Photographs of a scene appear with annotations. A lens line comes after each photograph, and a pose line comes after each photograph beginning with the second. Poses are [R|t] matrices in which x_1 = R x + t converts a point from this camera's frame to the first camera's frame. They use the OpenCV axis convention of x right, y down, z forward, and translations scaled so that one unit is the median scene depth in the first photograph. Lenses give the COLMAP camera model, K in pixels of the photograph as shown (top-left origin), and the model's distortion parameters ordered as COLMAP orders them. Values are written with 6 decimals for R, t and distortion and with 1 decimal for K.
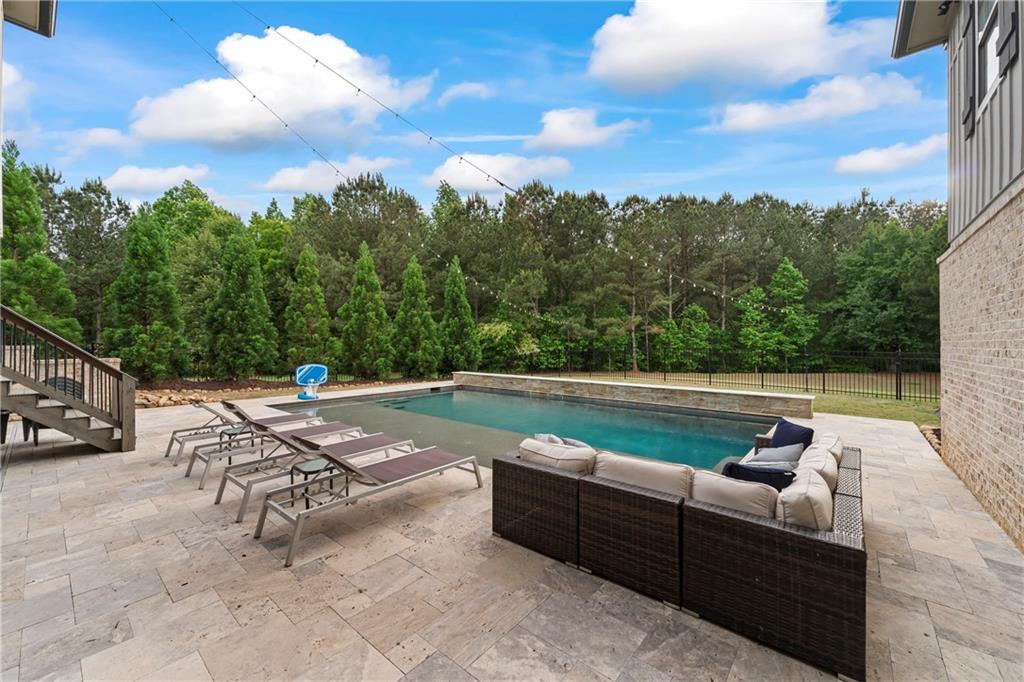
lens RADIAL K [[400.6, 0, 515.6], [0, 400.6, 349.6], [0, 0, 1]] dist [-0.001589, -0.000062]
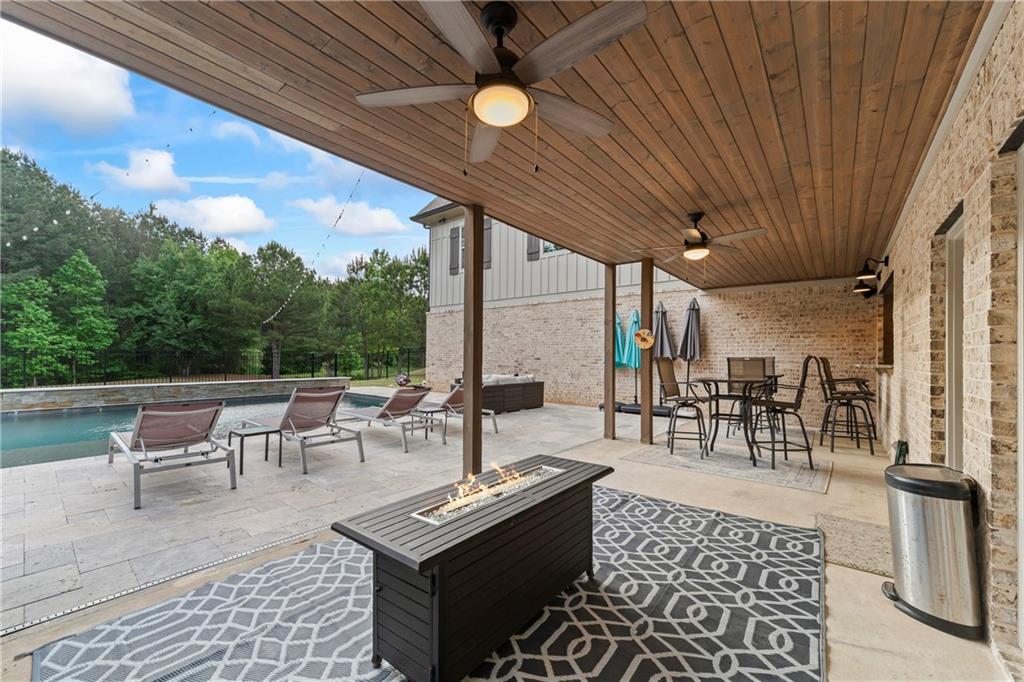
lens RADIAL K [[400.6, 0, 515.6], [0, 400.6, 349.6], [0, 0, 1]] dist [-0.001589, -0.000062]
pose [[-0.003831, 0.015732, 0.999869, -0.196906], [0.007707, 0.999847, -0.015702, 0.006754], [-0.999963, 0.007646, -0.003952, 0.061219]]
